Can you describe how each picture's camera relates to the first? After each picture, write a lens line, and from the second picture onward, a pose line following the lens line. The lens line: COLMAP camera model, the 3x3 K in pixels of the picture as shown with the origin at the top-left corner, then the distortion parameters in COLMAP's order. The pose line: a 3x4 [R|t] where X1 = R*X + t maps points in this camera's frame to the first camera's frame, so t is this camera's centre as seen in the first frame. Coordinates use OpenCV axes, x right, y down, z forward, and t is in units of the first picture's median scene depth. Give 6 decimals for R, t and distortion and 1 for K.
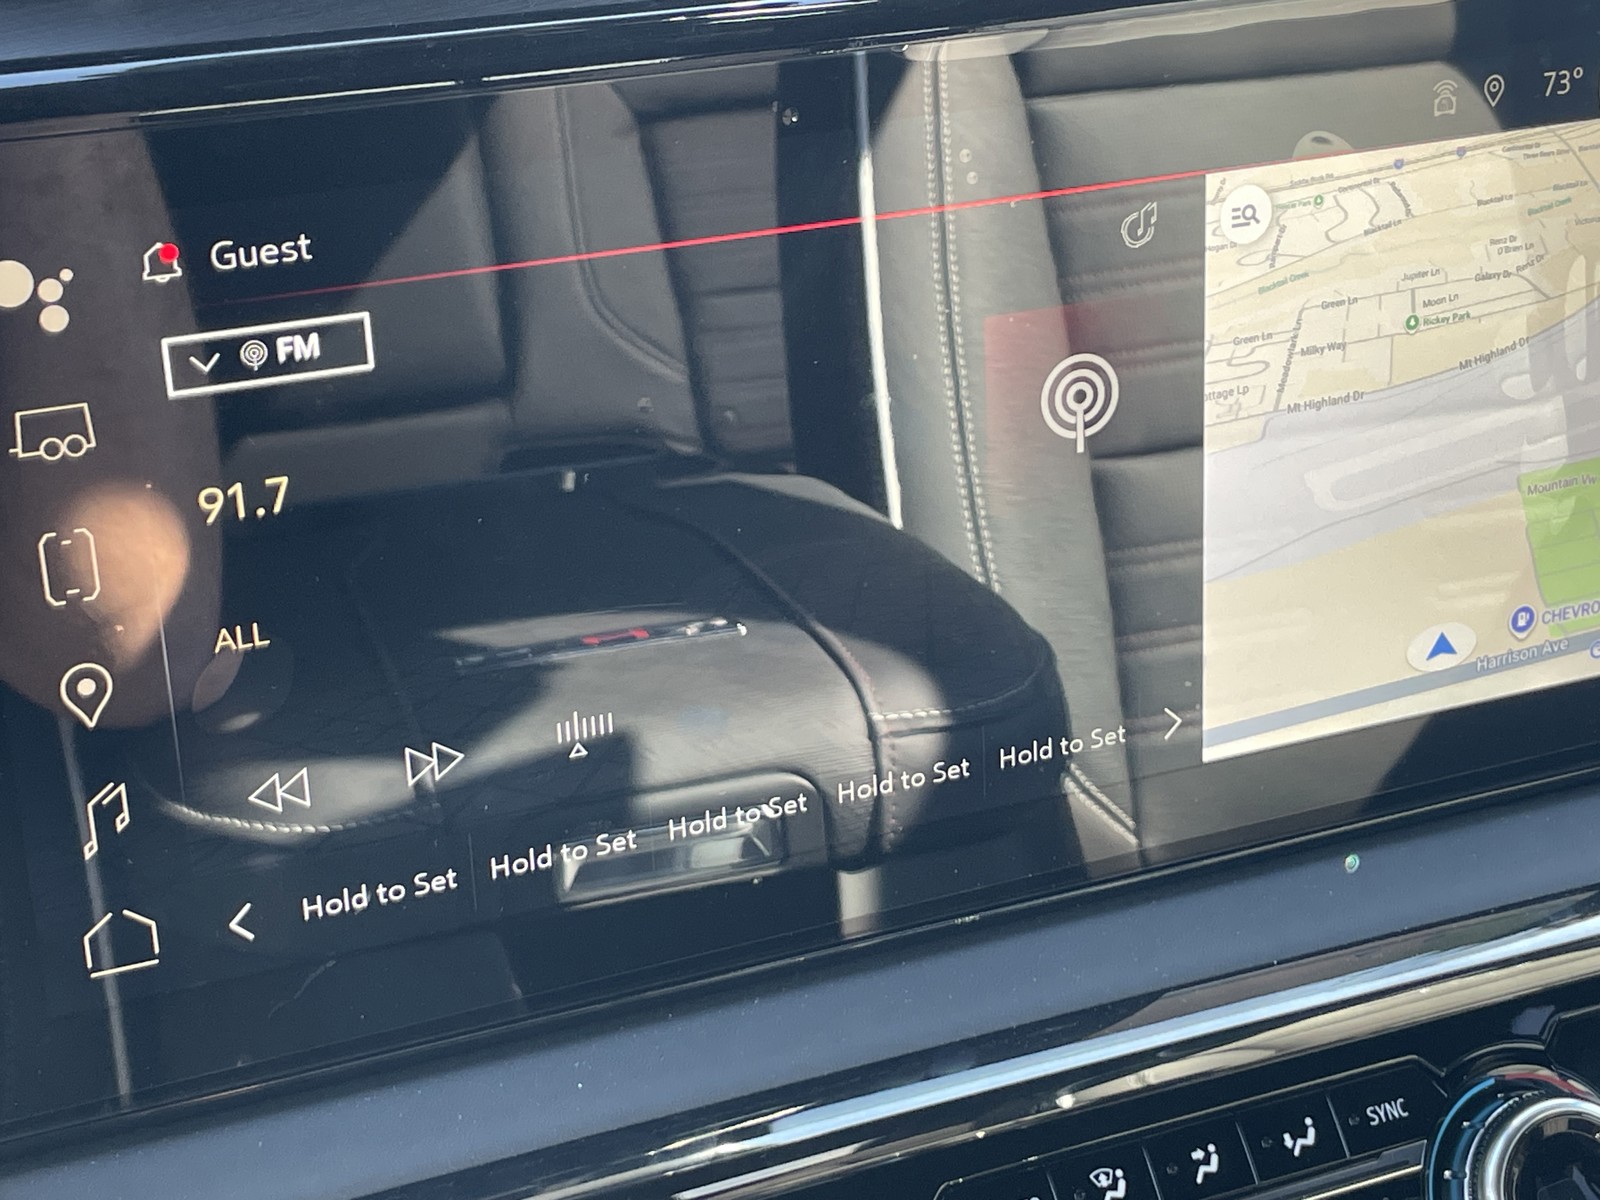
lens RADIAL K [[2703.3, 0, 799.1], [0, 2703.3, 599.4], [0, 0, 1]] dist [0.000905, 0.000000]
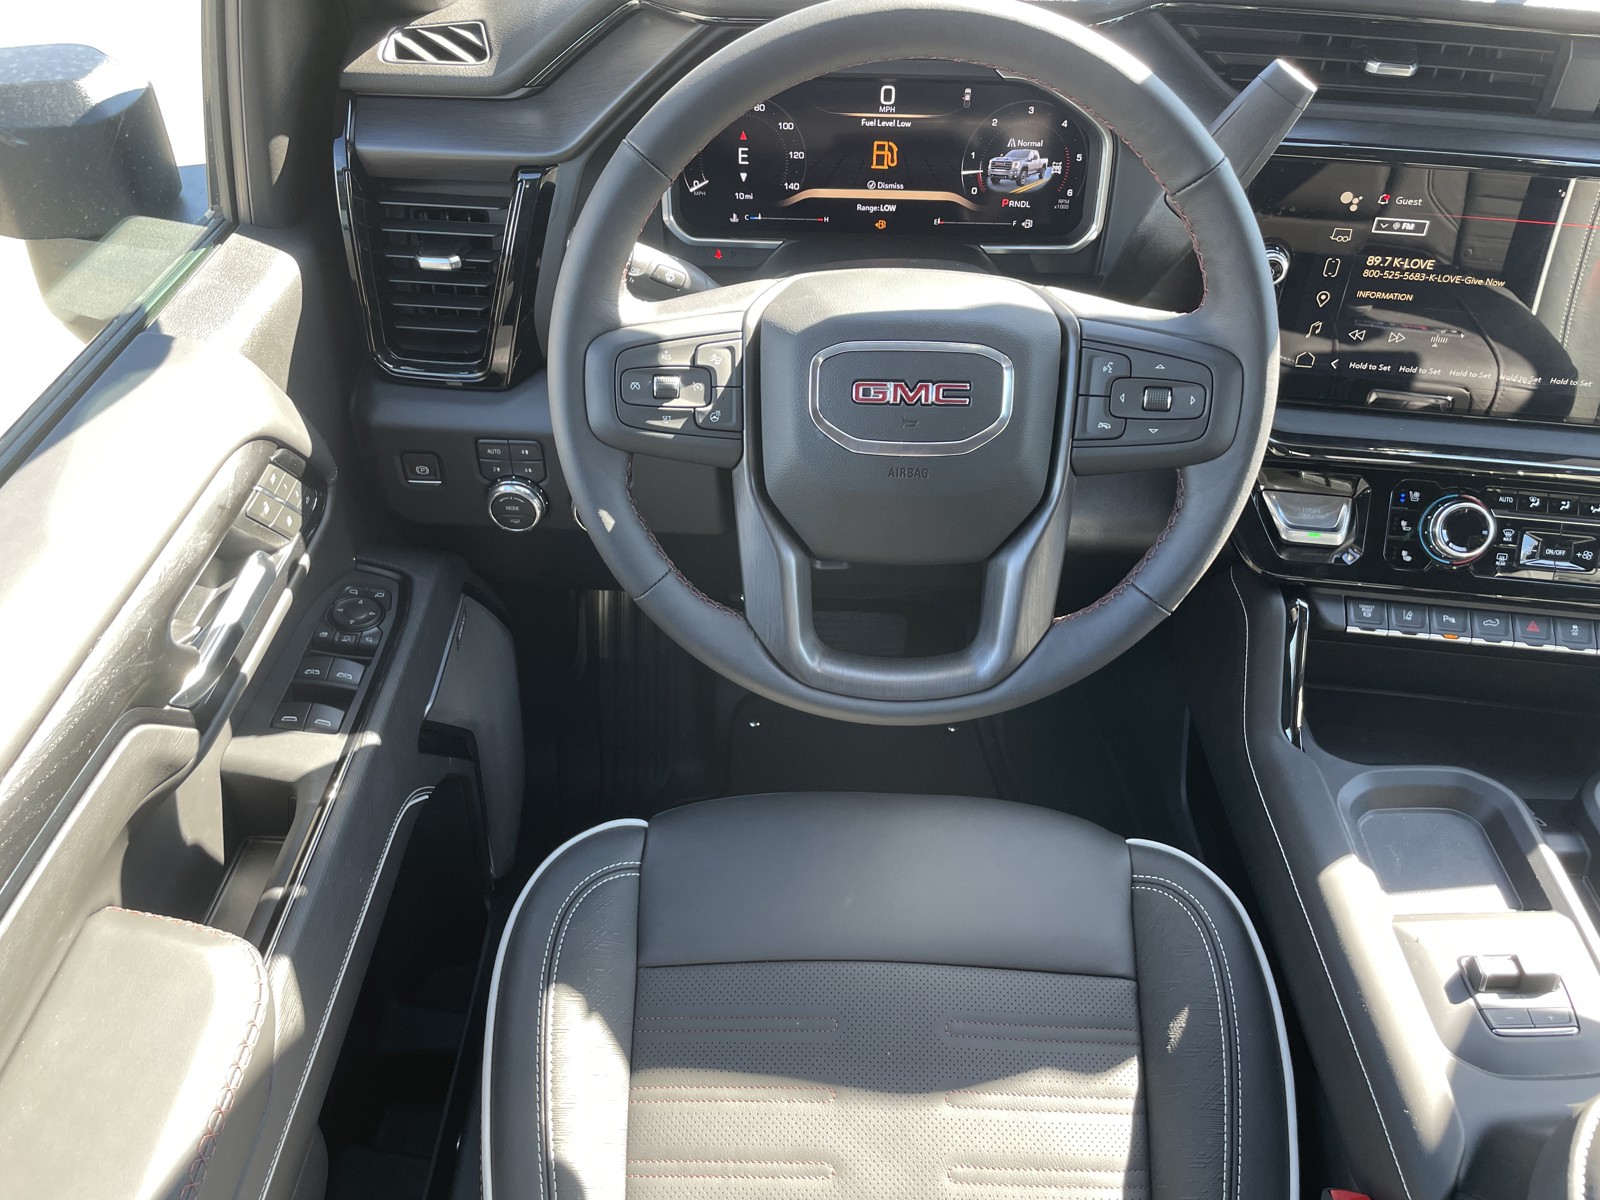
lens RADIAL K [[1220.2, 0, 804.9], [0, 1220.2, 611.2], [0, 0, 1]] dist [-0.012960, -0.011421]
pose [[0.859277, 0.341402, -0.380904, -0.064606], [-0.224300, 0.920741, 0.319259, 0.055164], [0.459709, -0.188895, 0.867748, -1.006171]]
